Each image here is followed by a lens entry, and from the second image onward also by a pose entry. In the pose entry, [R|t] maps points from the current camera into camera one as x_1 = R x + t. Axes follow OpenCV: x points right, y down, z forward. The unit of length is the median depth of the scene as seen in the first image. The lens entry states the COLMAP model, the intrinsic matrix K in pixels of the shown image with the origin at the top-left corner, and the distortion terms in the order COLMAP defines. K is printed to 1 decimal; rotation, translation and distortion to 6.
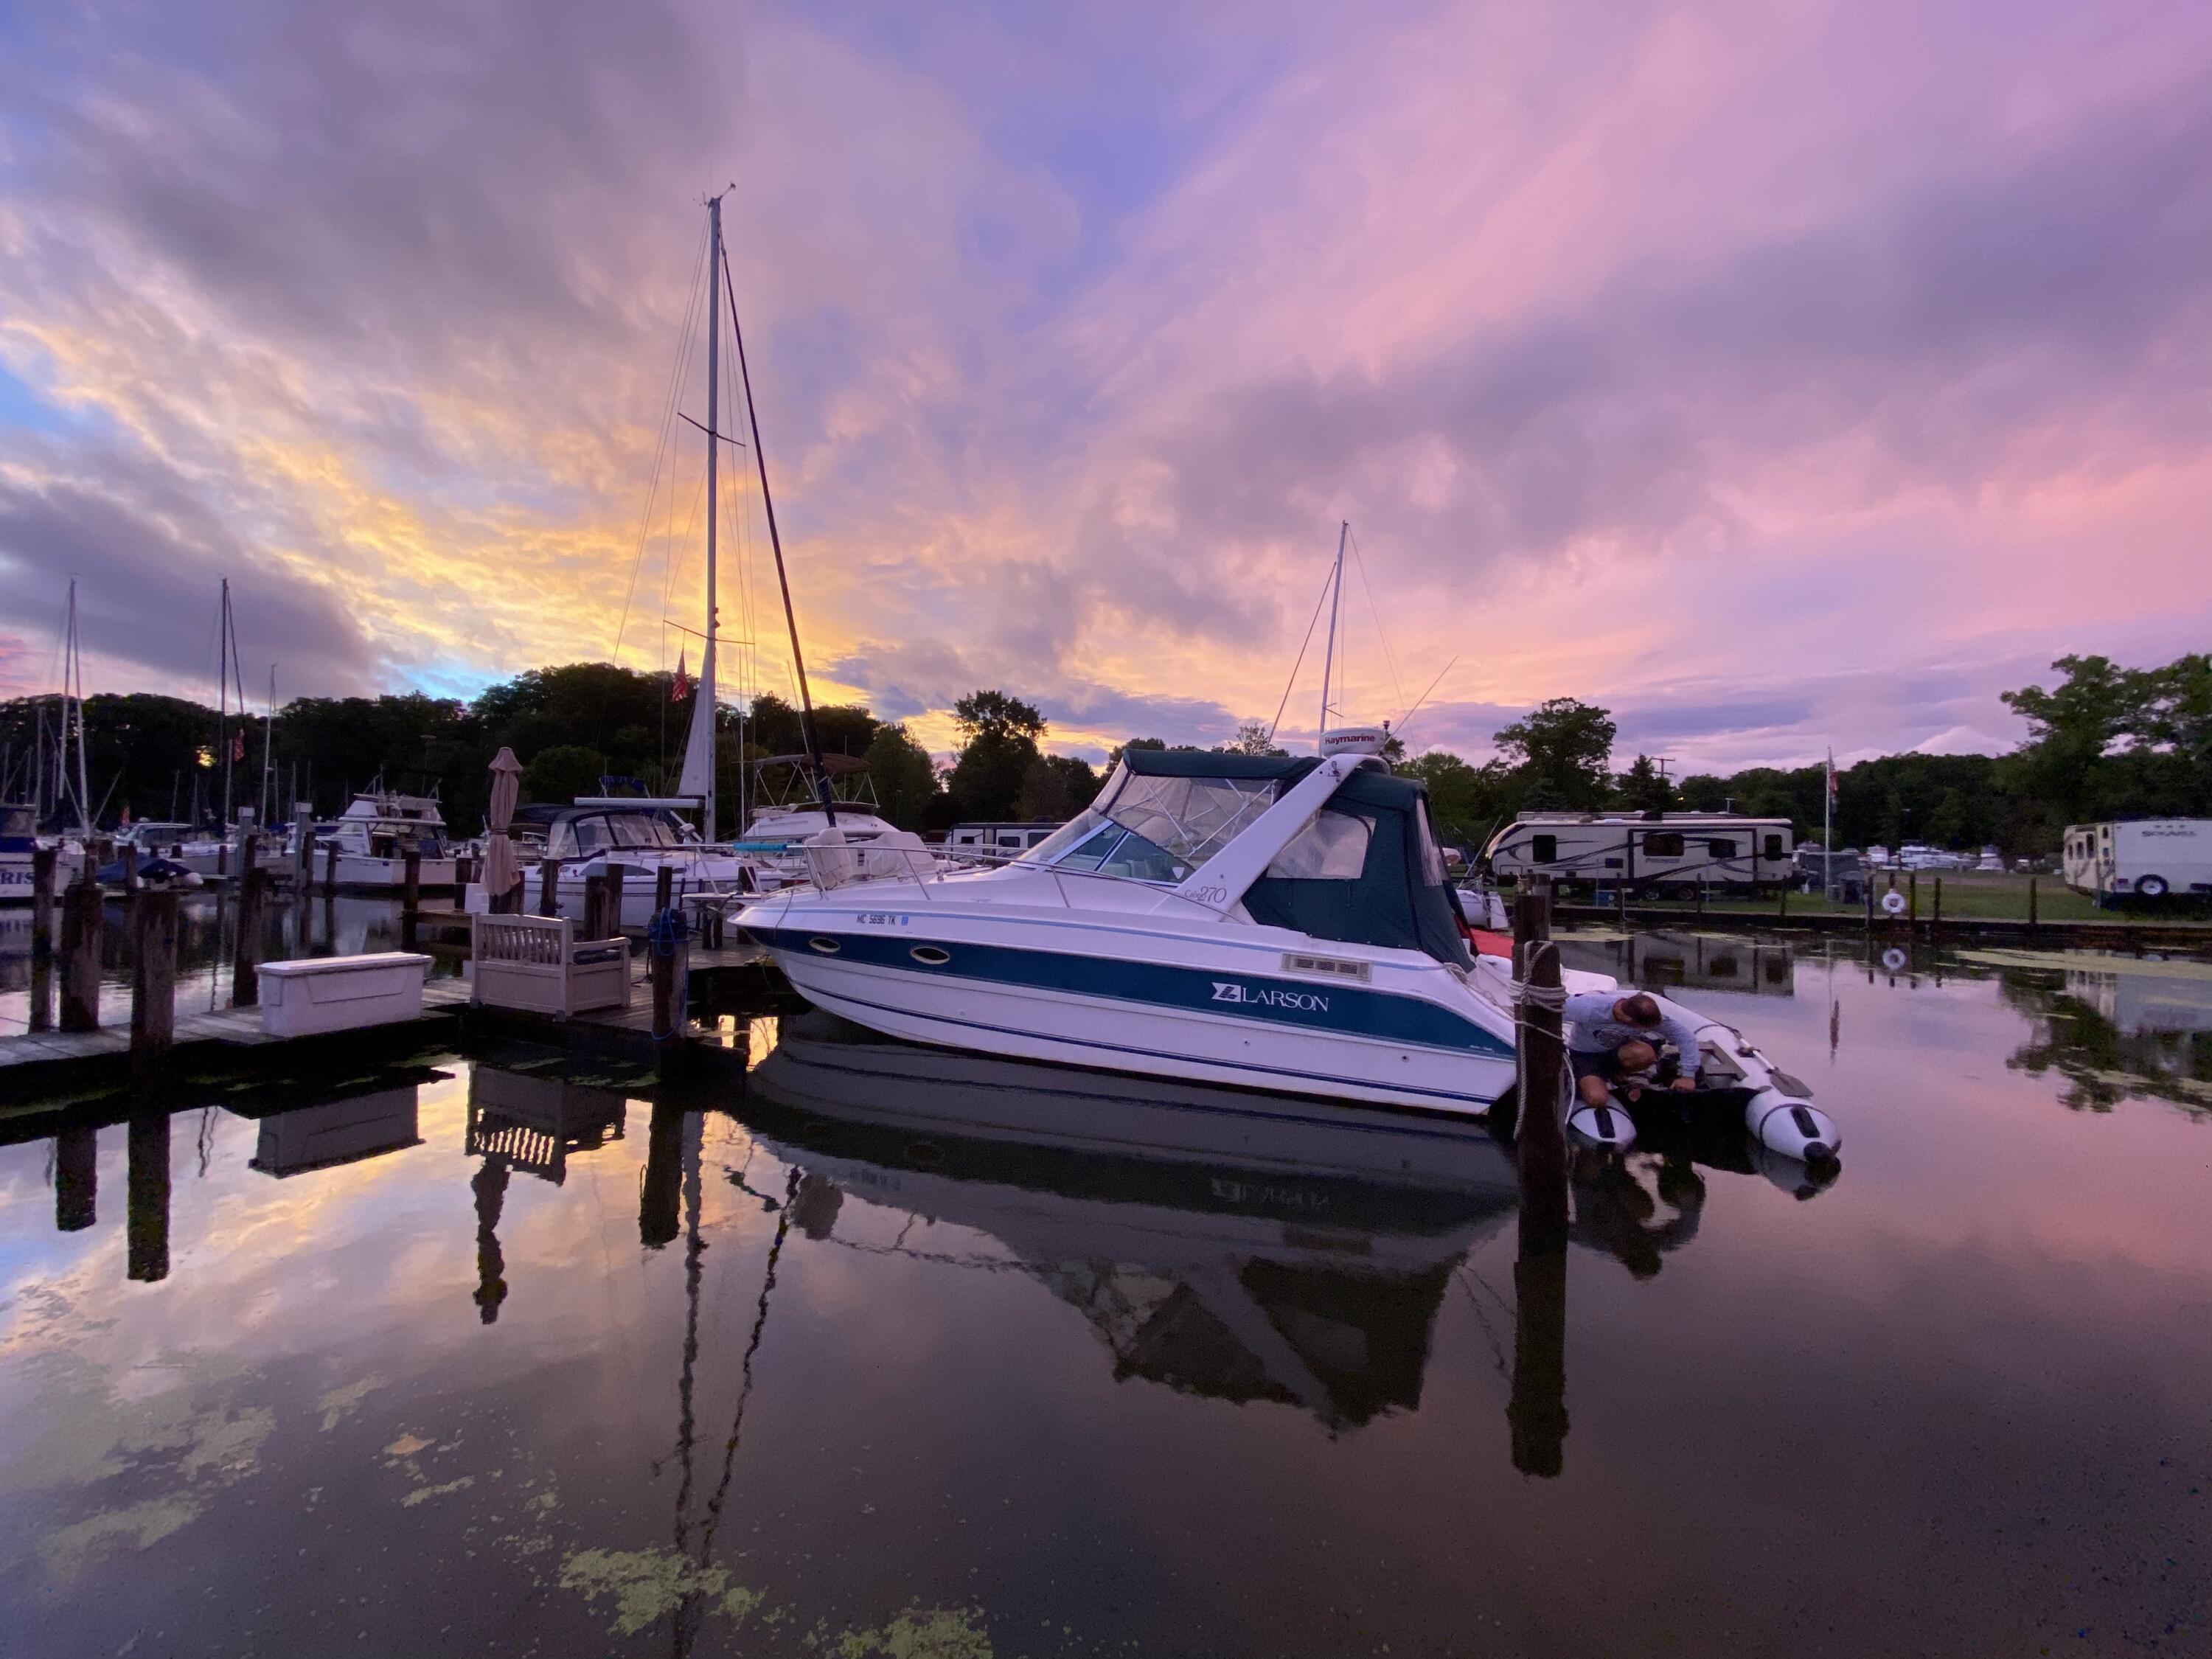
lens RADIAL K [[915.3, 0, 1096.0], [0, 915.3, 841.2], [0, 0, 1]] dist [-0.012387, -0.000258]
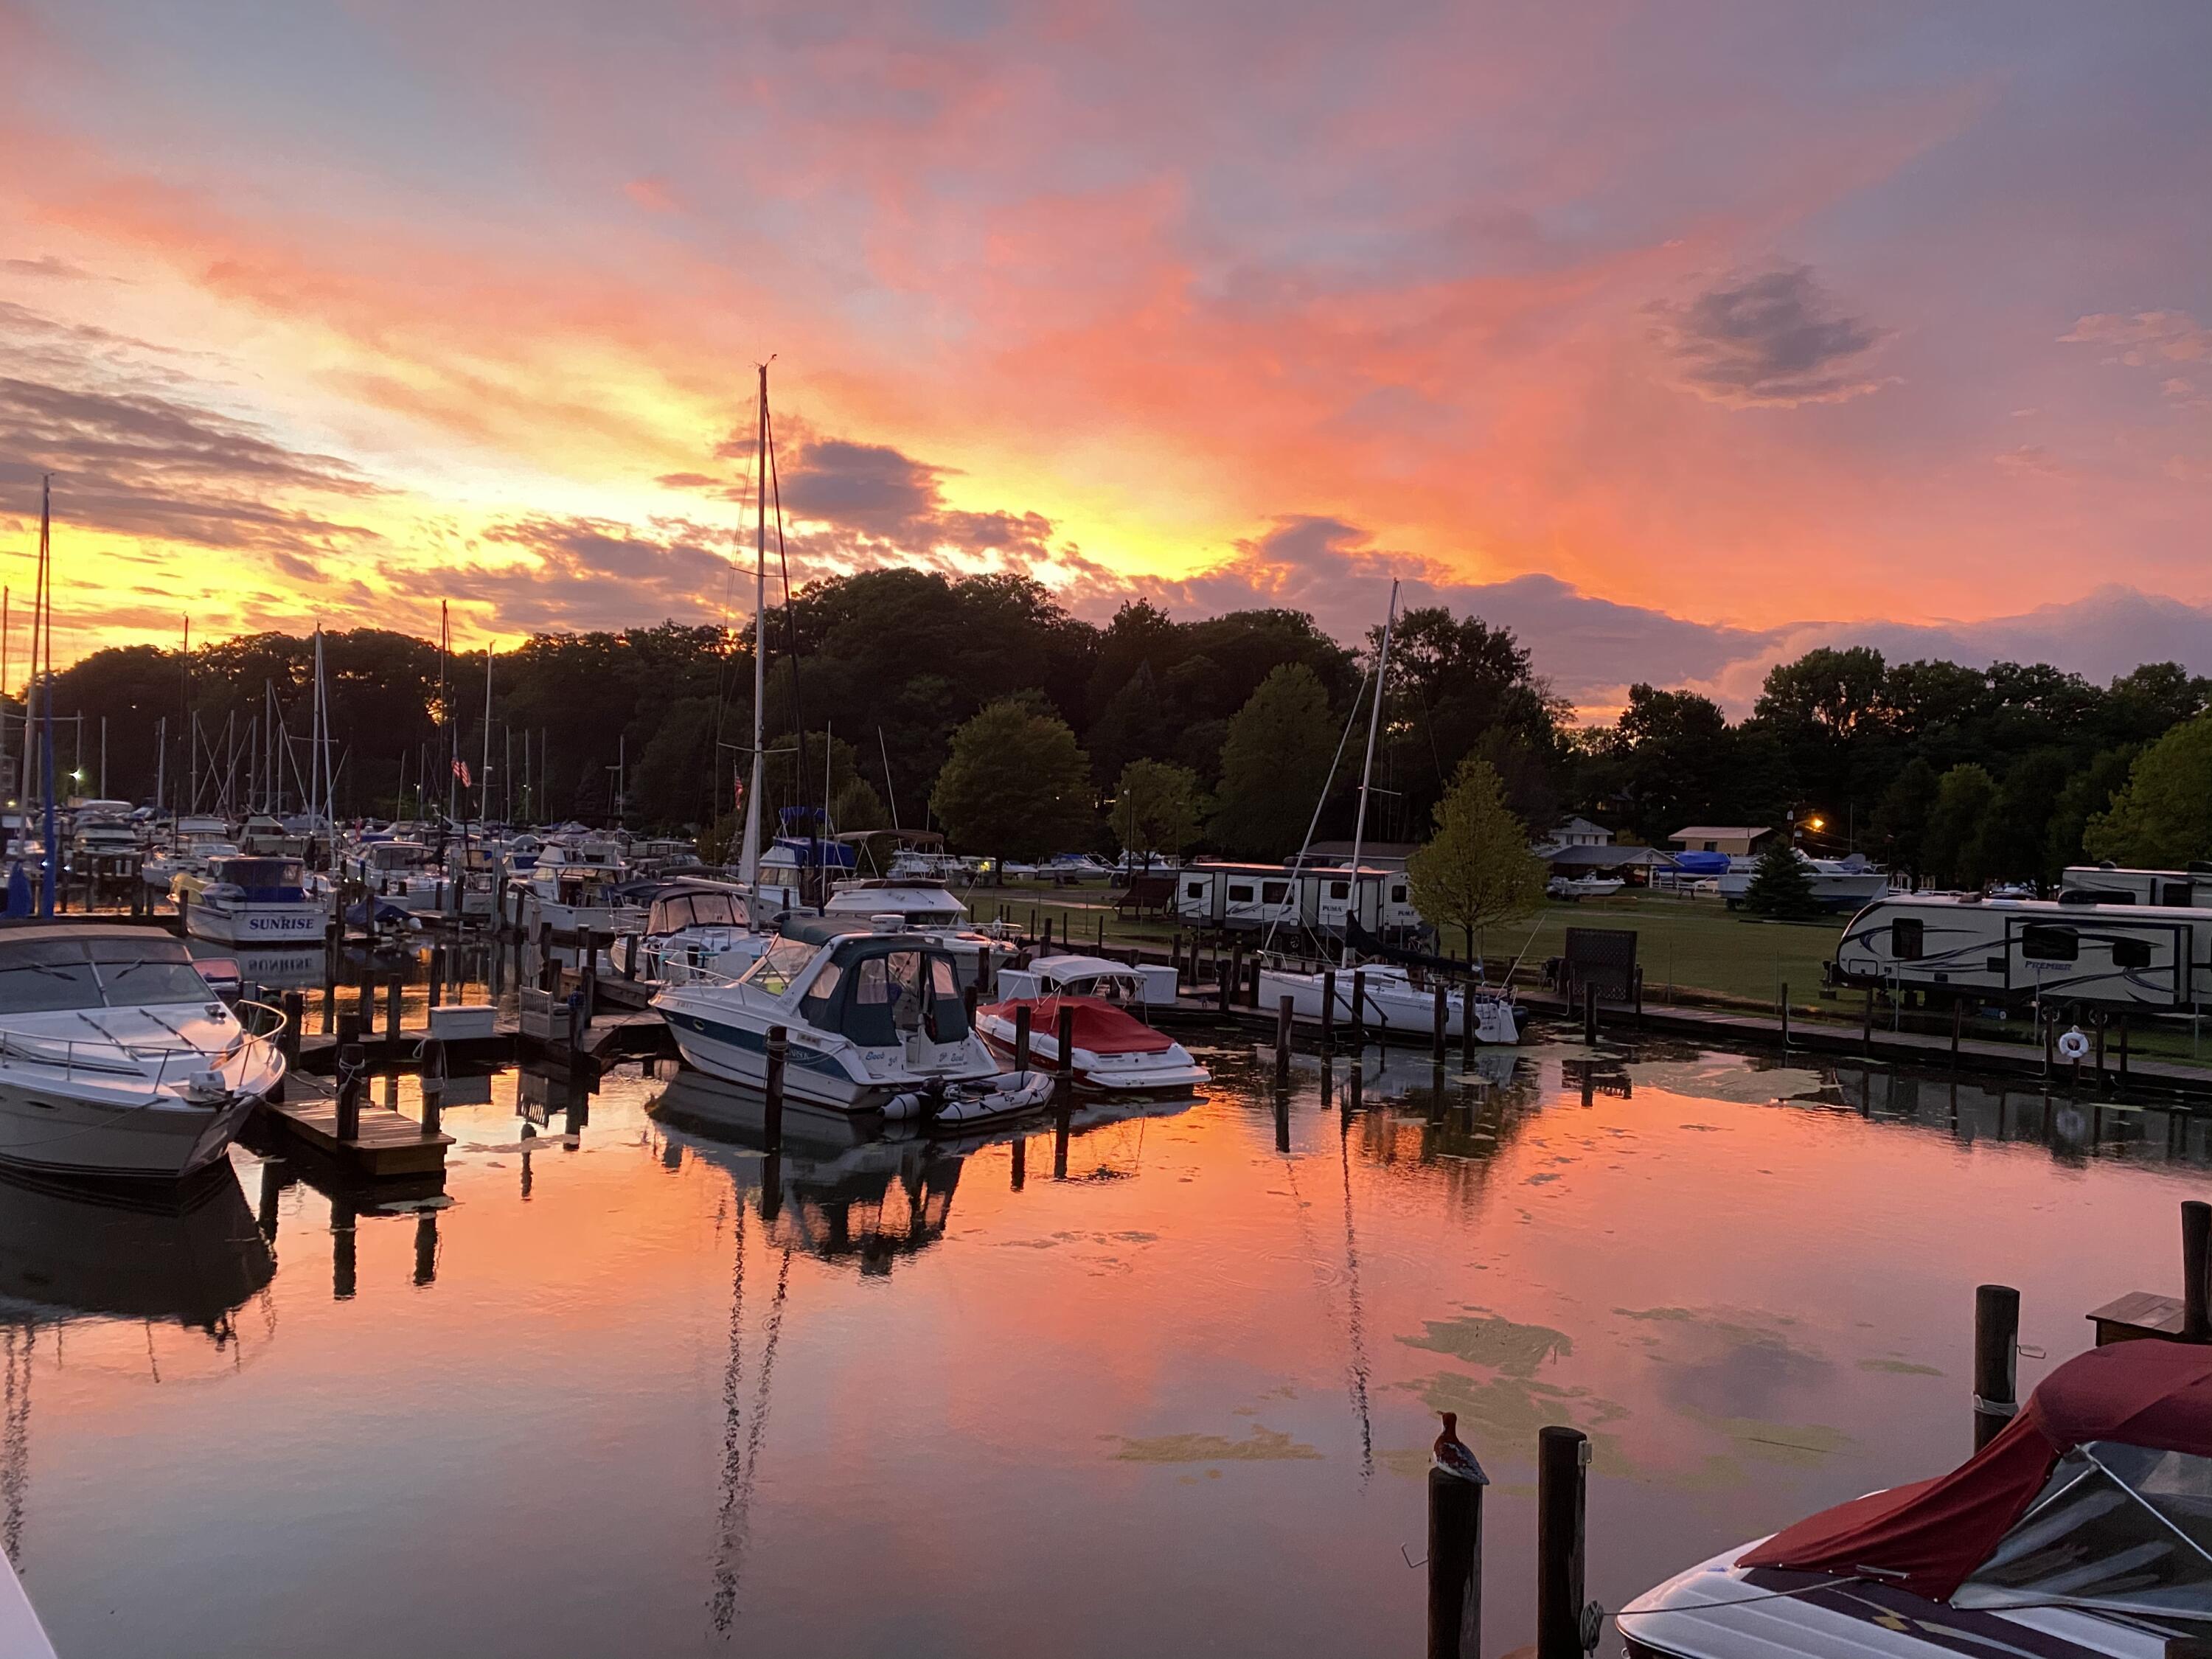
lens RADIAL K [[1661.3, 0, 1117.1], [0, 1661.3, 876.0], [0, 0, 1]] dist [0.002783, -0.013397]
pose [[0.925030, 0.026412, -0.378976, 0.452937], [-0.017676, 0.999492, 0.026511, -0.069453], [0.379484, -0.017825, 0.925027, -0.442893]]
